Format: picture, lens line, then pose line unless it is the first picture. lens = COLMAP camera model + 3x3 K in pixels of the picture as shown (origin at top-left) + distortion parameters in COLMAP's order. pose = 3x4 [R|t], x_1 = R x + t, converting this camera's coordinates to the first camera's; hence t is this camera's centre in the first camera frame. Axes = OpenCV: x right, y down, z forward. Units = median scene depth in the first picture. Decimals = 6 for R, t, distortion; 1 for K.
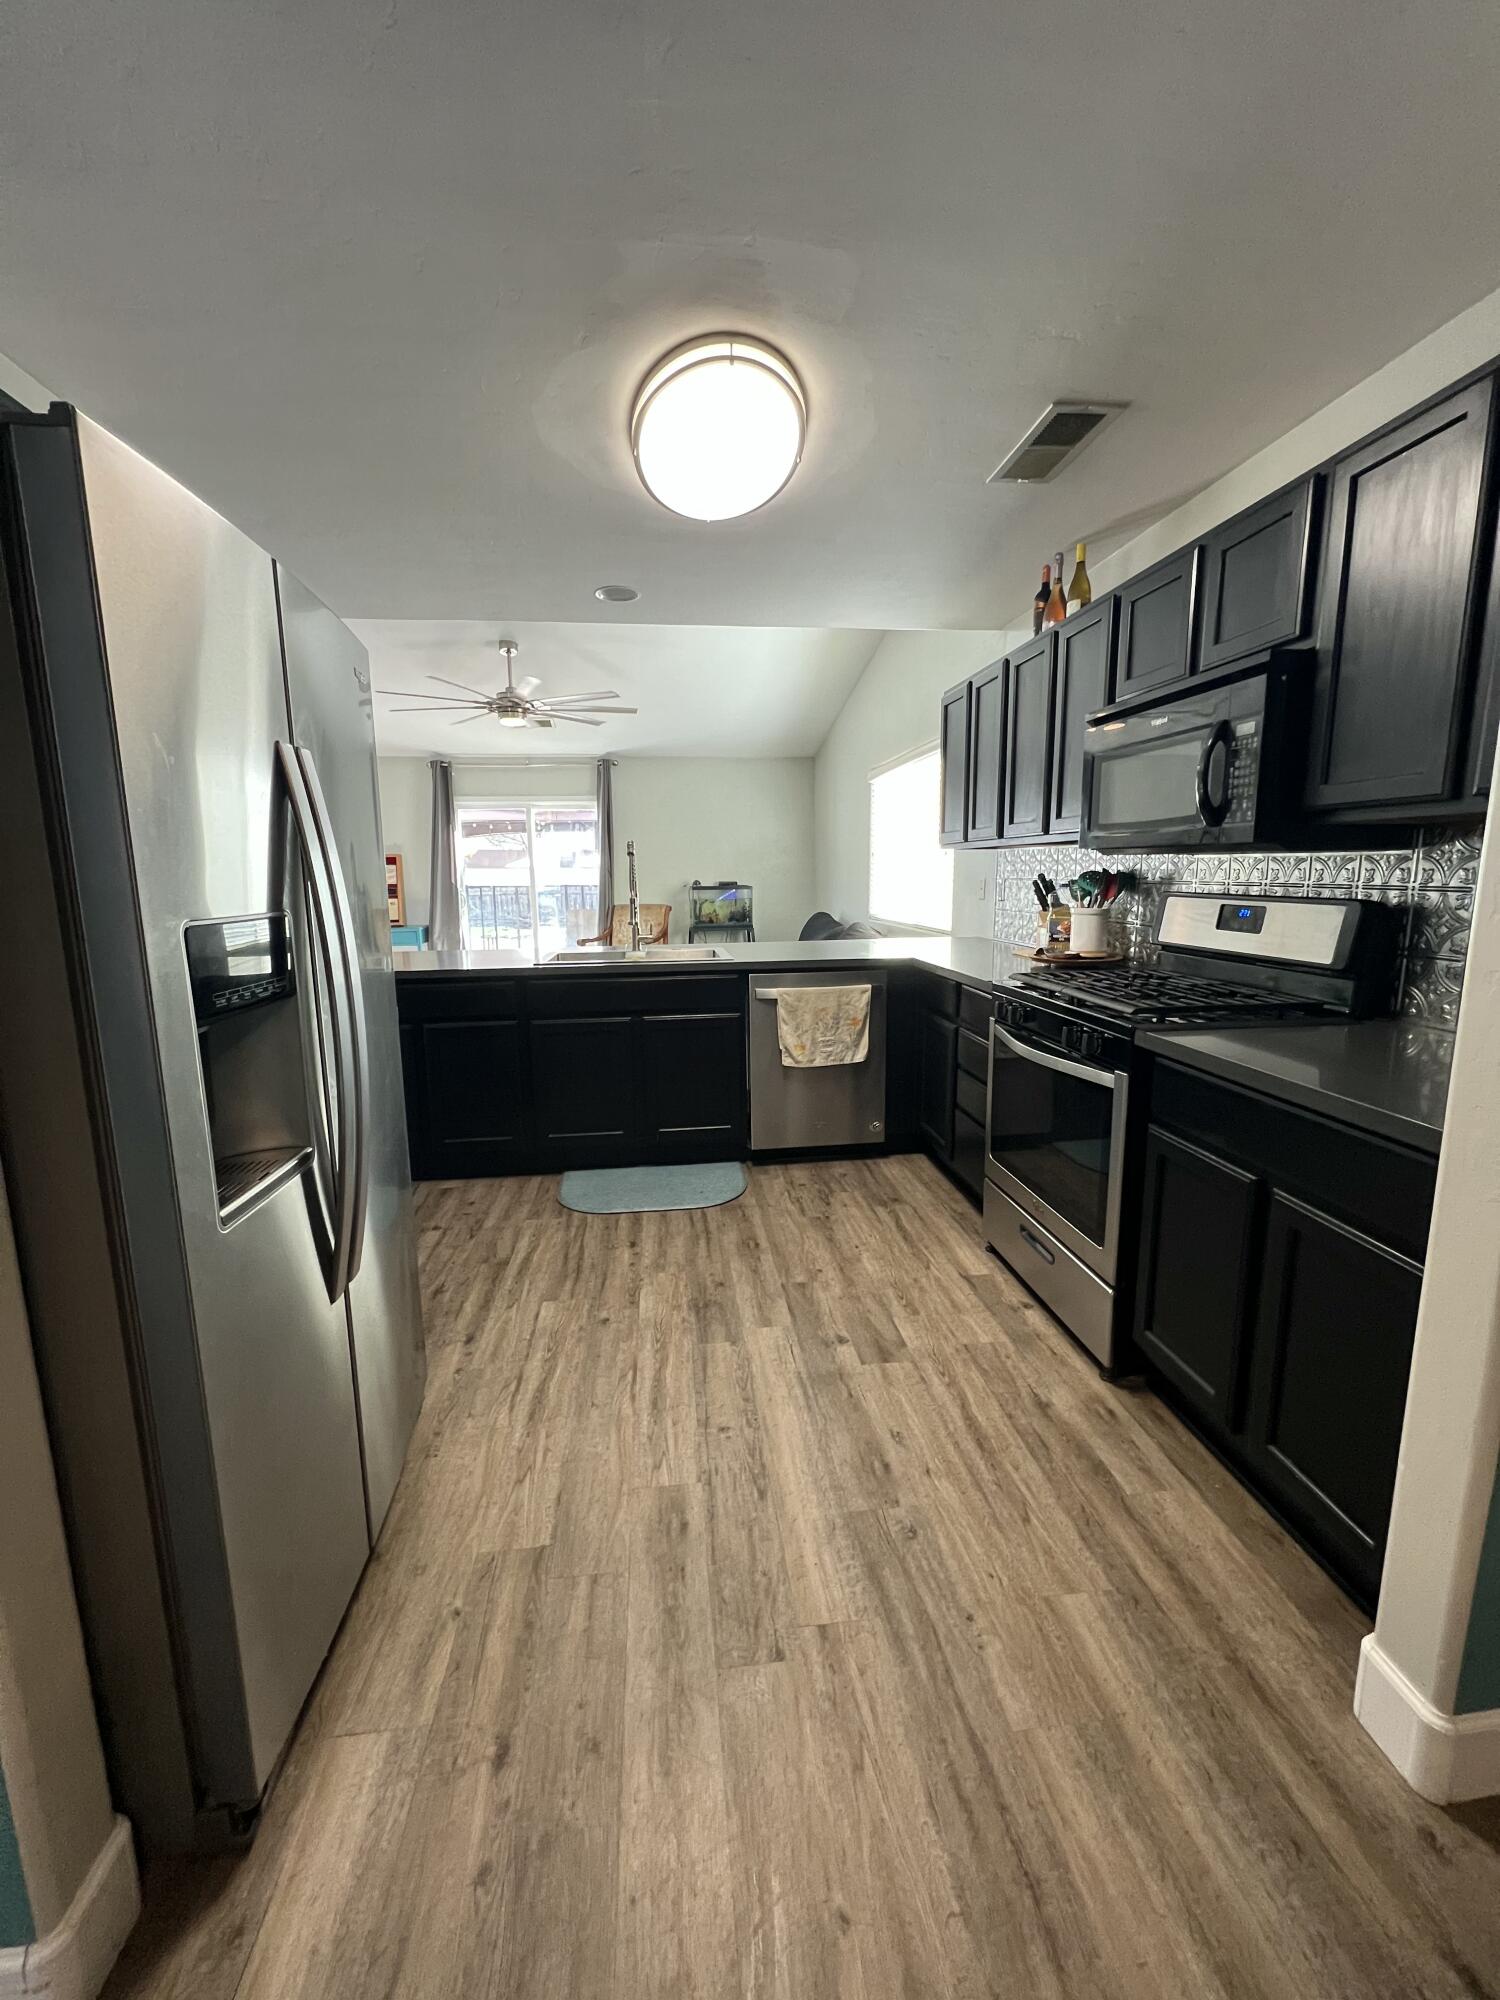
lens RADIAL K [[797.4, 0, 754.6], [0, 797.4, 1008.4], [0, 0, 1]] dist [-0.002214, 0.000627]
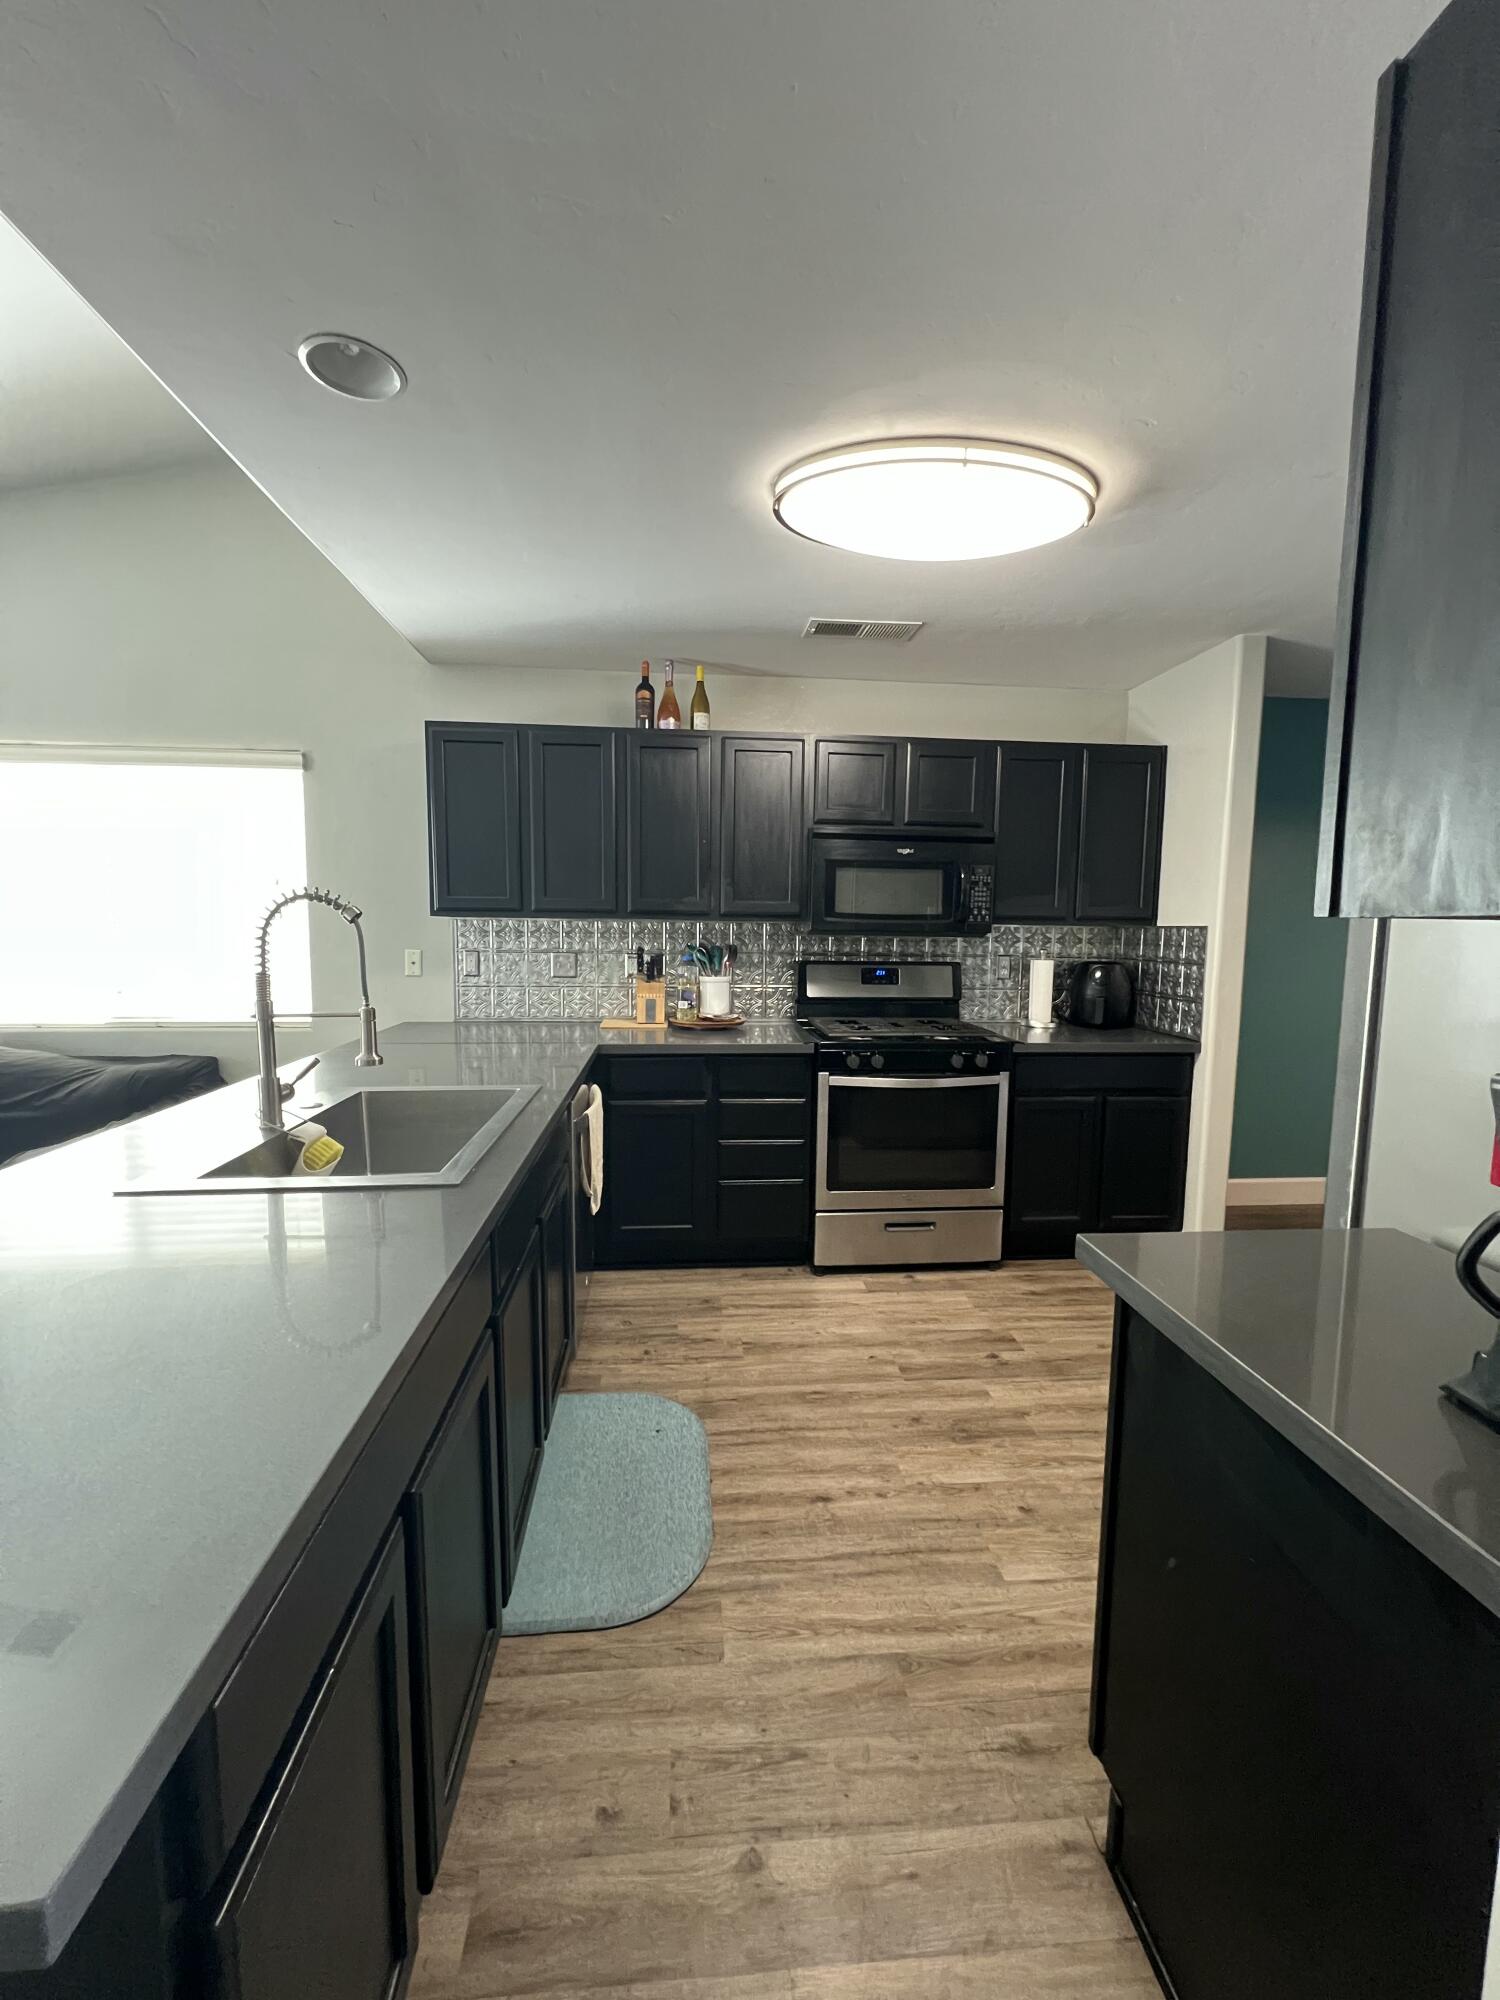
lens RADIAL K [[797.4, 0, 750.9], [0, 797.4, 999.0], [0, 0, 1]] dist [-0.002214, 0.000627]
pose [[0.029029, -0.081426, 0.996257, -0.833874], [0.155215, 0.984954, 0.075980, -0.193308], [-0.987454, 0.152429, 0.041231, 1.012459]]
